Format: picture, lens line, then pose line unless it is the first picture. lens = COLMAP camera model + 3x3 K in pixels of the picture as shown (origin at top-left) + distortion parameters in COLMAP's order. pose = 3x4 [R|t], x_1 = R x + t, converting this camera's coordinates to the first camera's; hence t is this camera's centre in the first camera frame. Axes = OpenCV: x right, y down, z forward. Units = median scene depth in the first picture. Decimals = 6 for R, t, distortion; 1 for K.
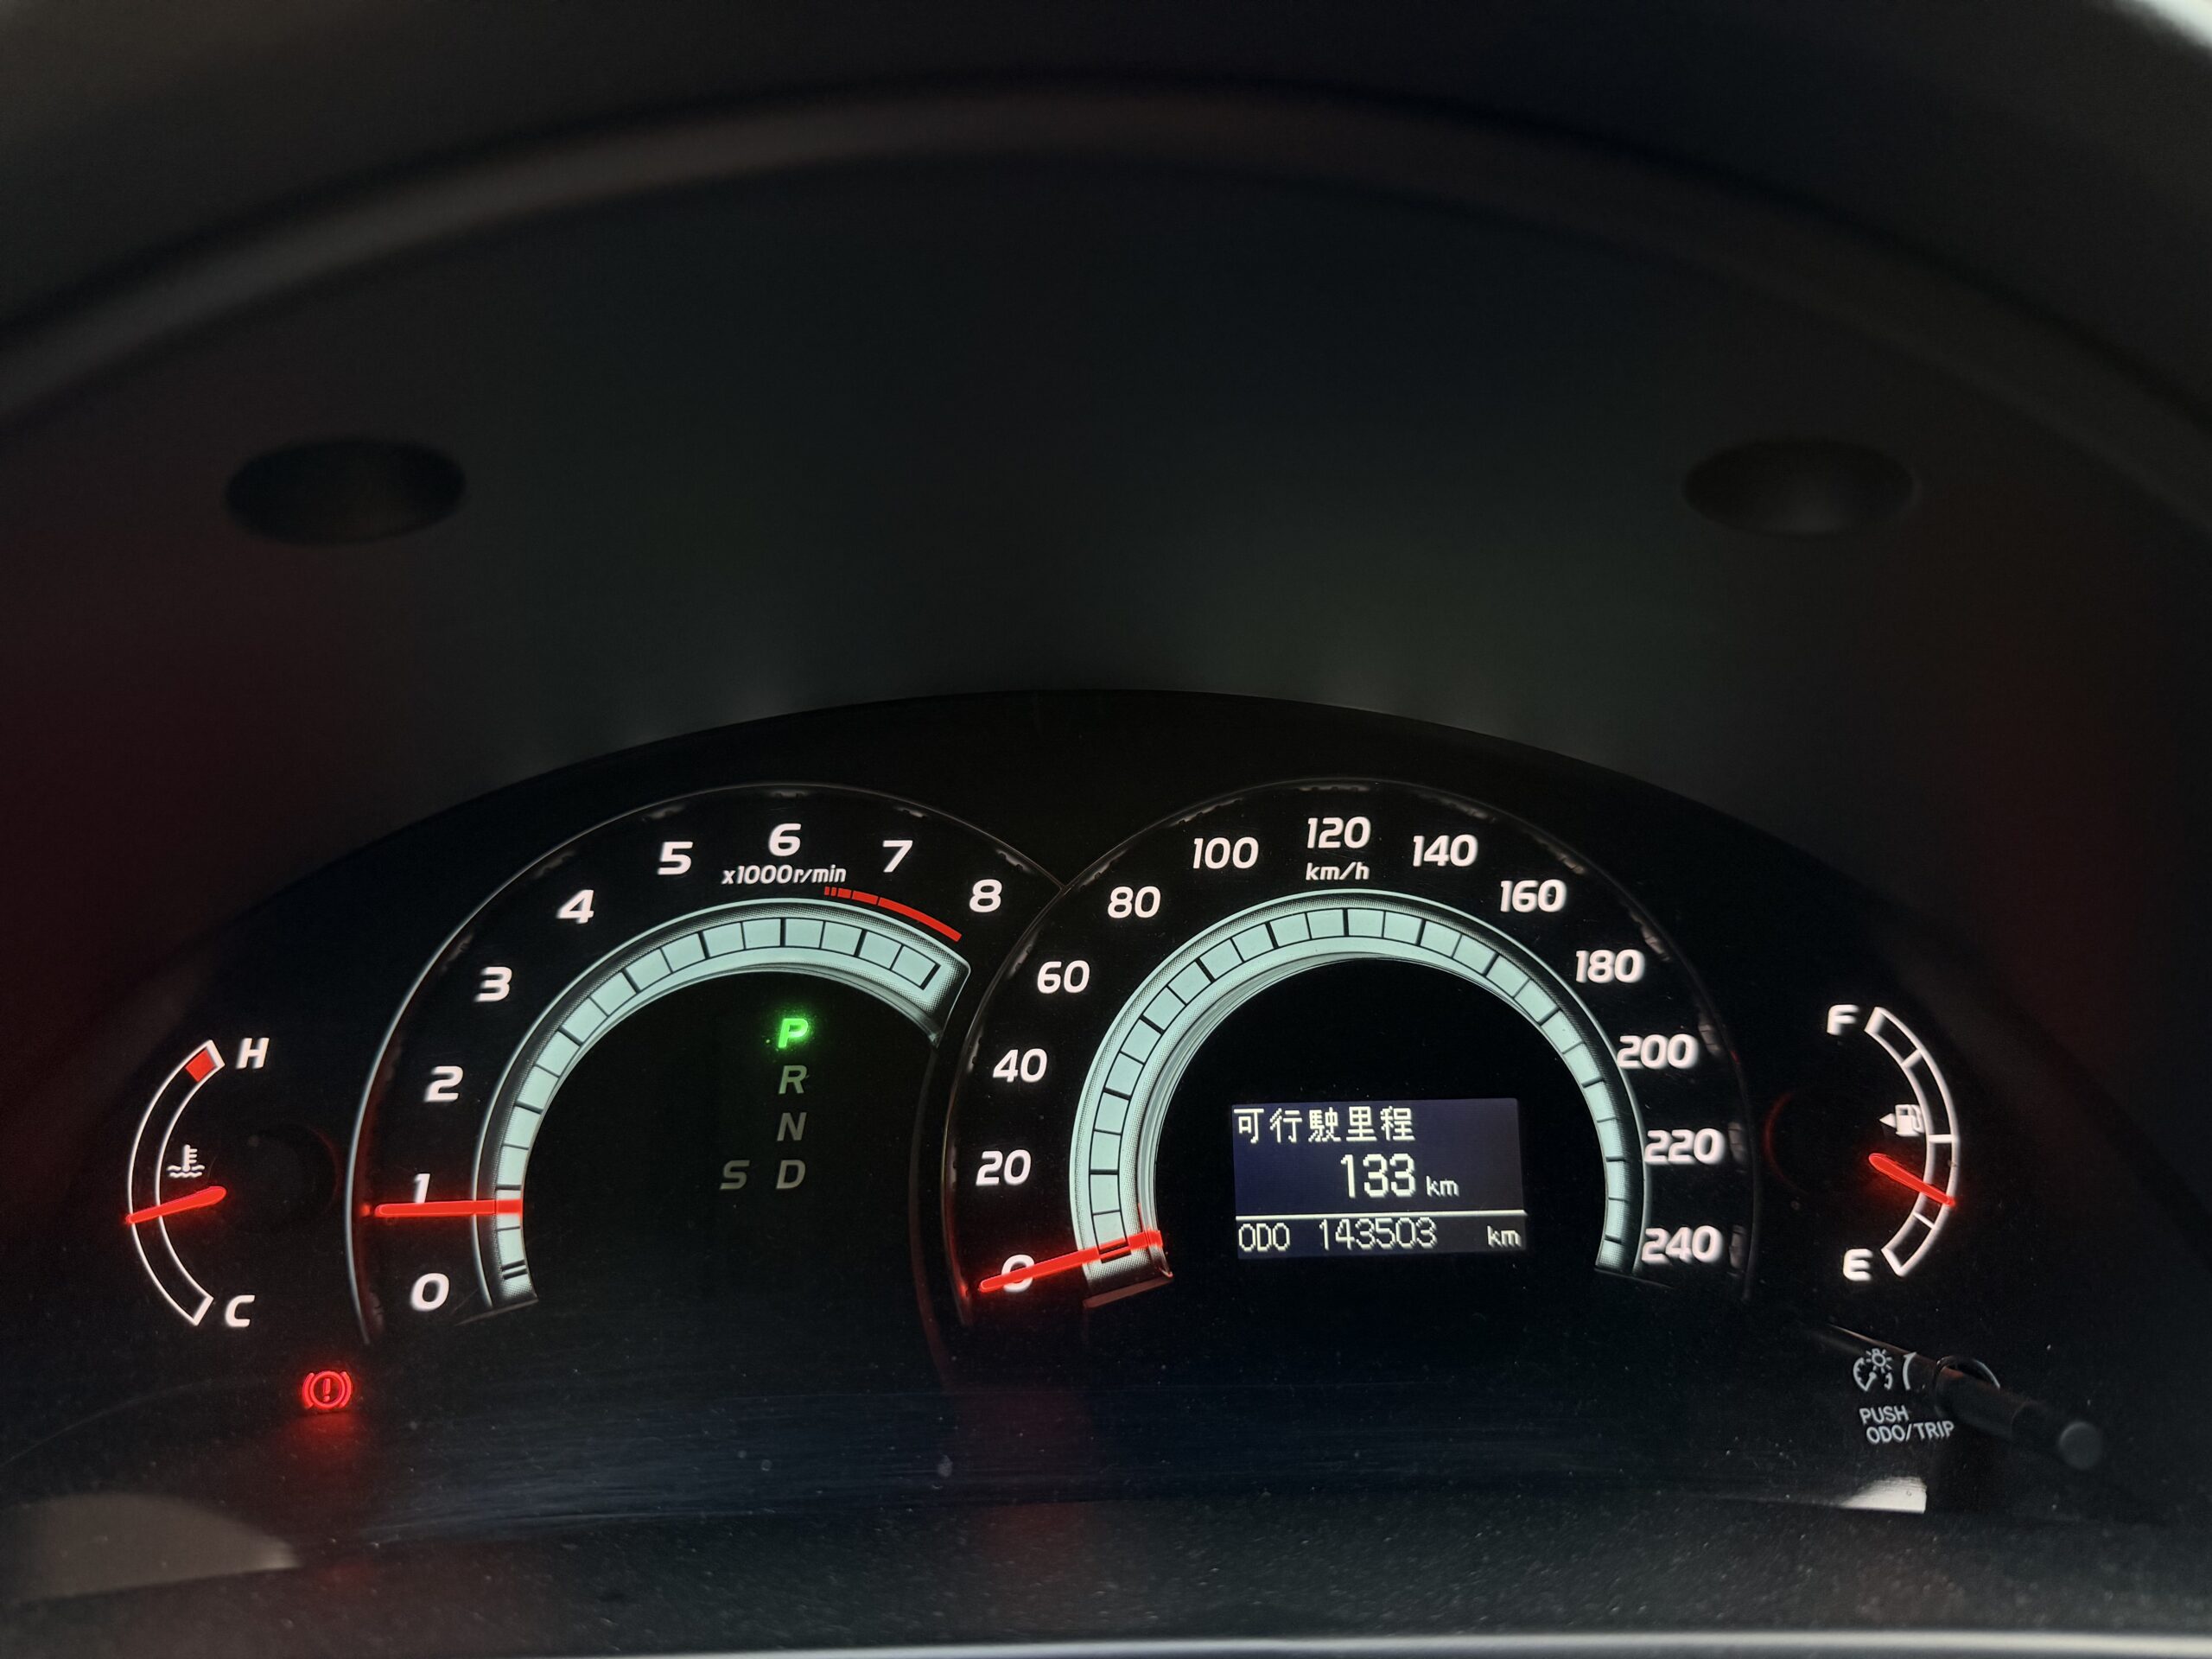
lens RADIAL K [[1510.3, 0, 1106.0], [0, 1510.3, 829.5], [0, 0, 1]] dist [0.004655, 0.000336]
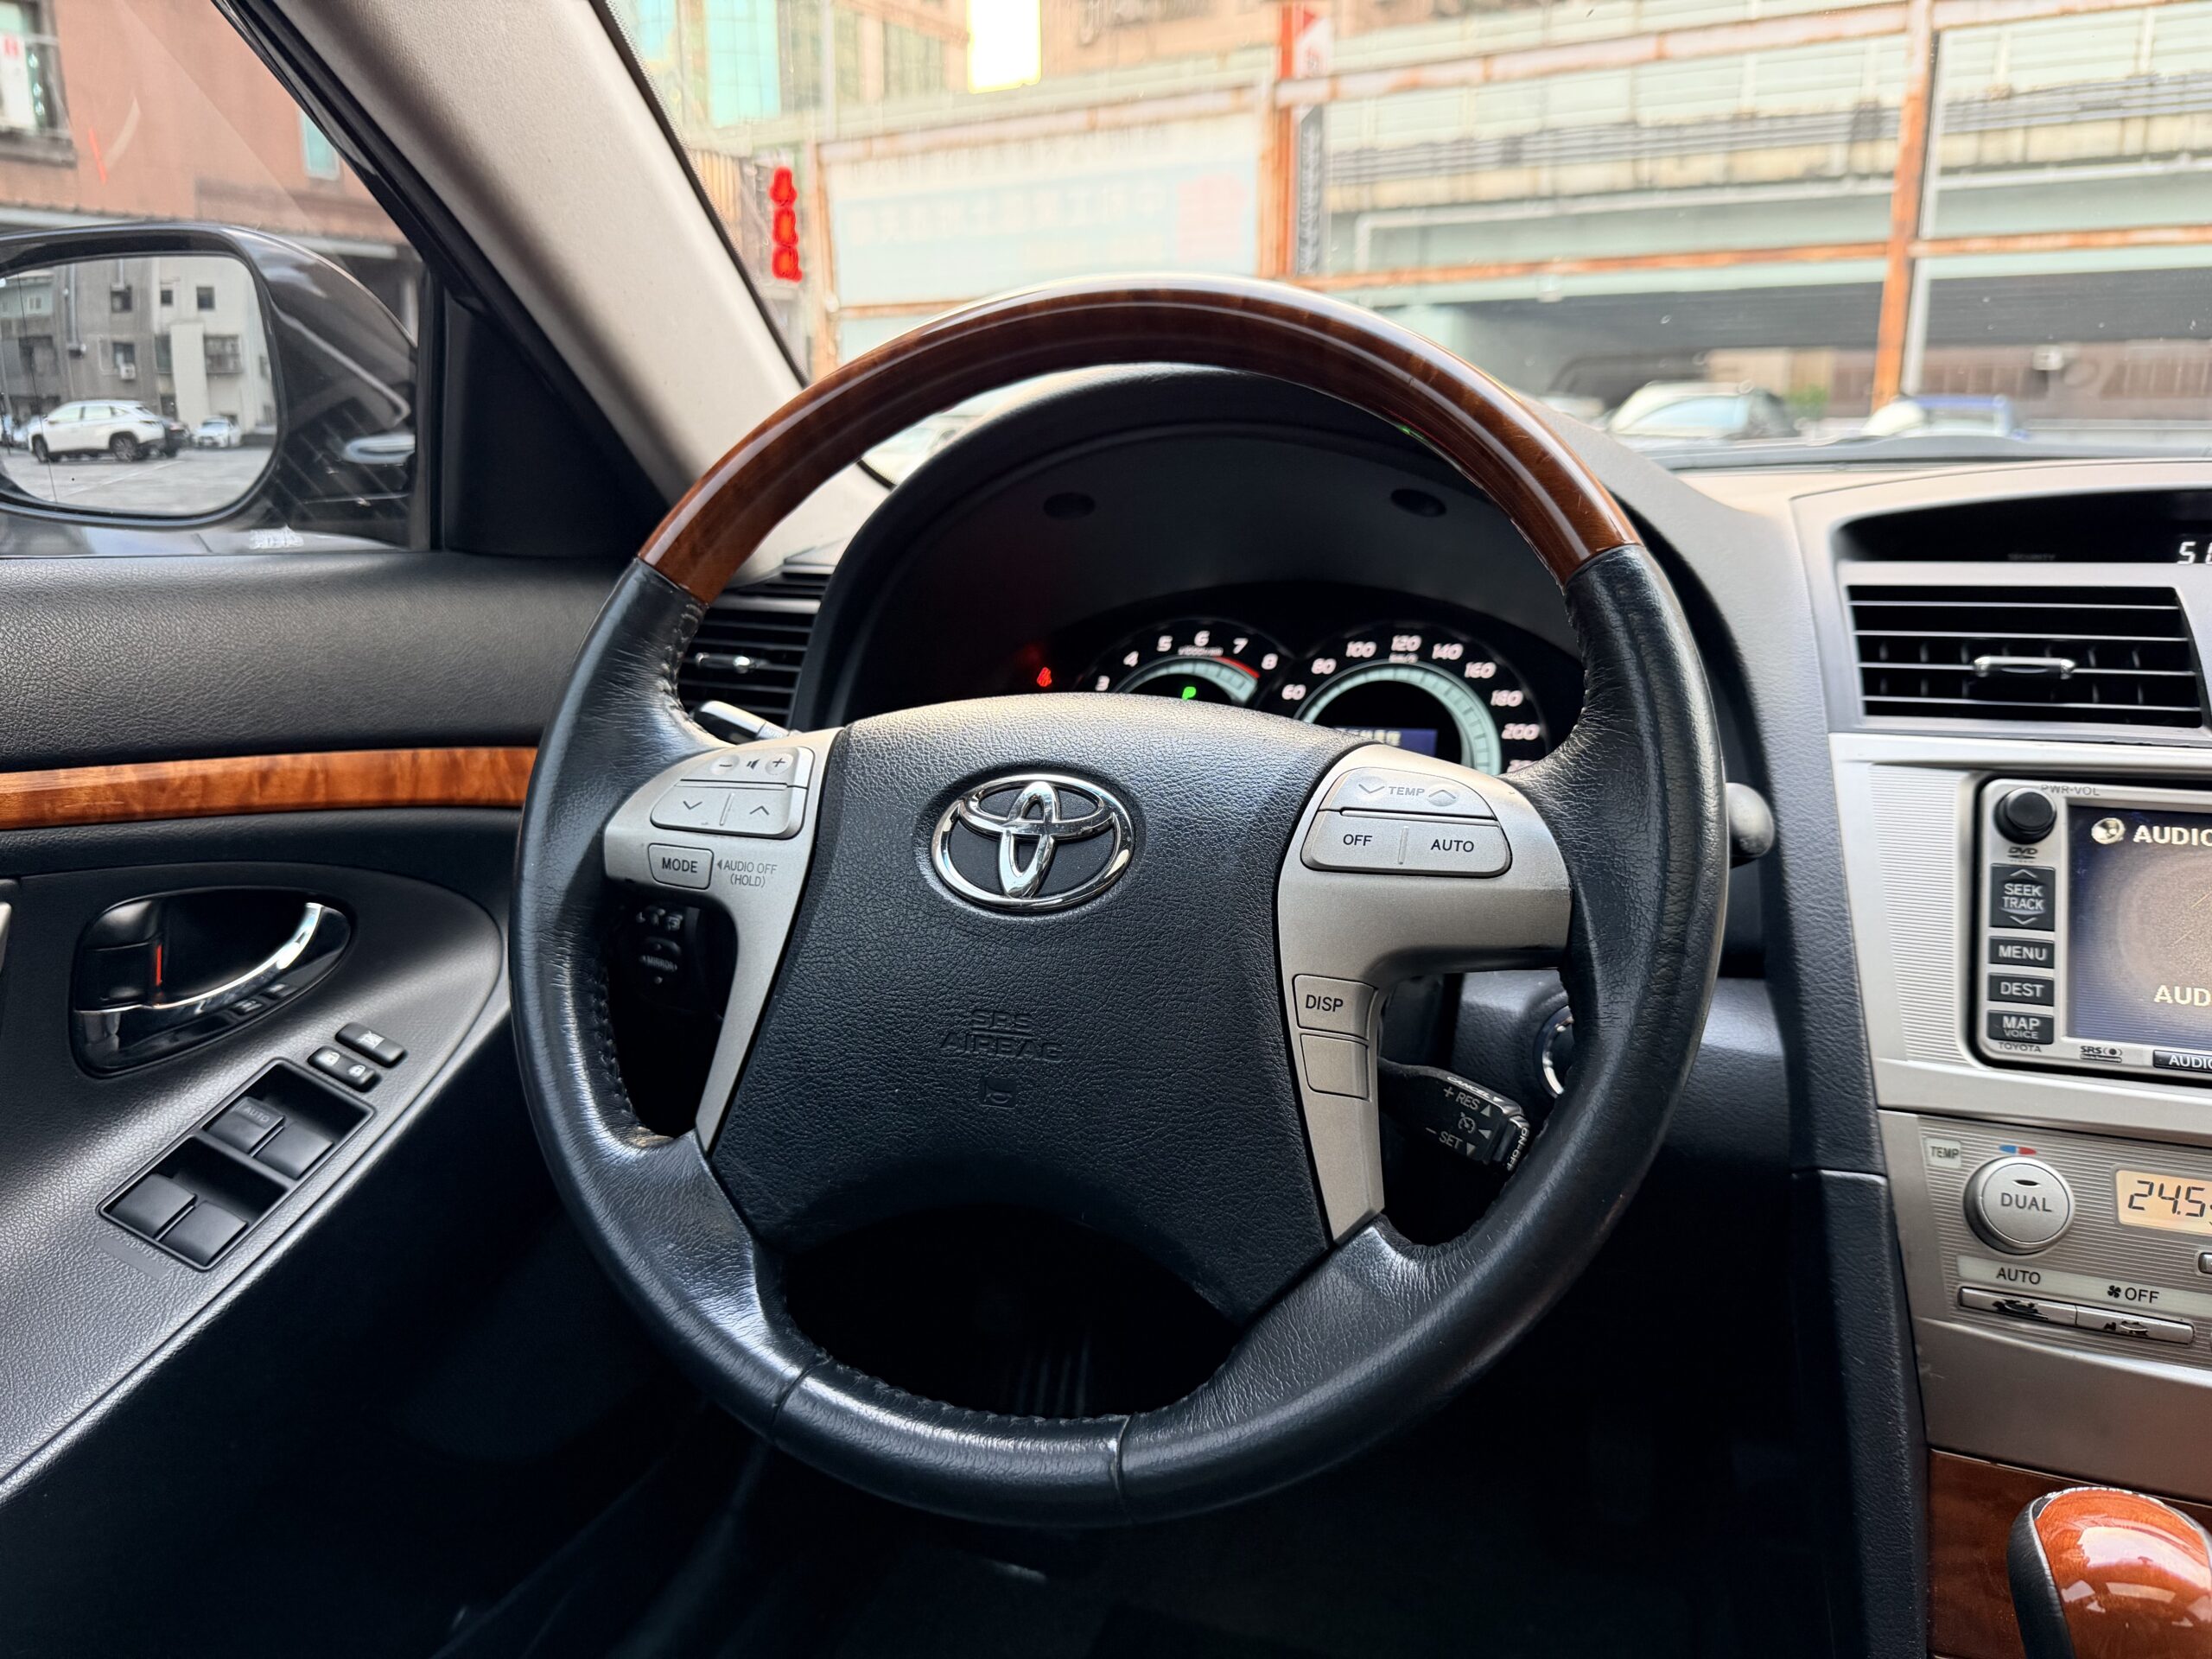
lens RADIAL K [[1510.3, 0, 1106.0], [0, 1510.3, 829.5], [0, 0, 1]] dist [0.004655, 0.000336]
pose [[0.899486, 0.072116, -0.430958, 0.834012], [-0.095384, 0.994907, -0.032597, 0.453633], [0.426412, 0.070427, 0.901783, -1.524232]]
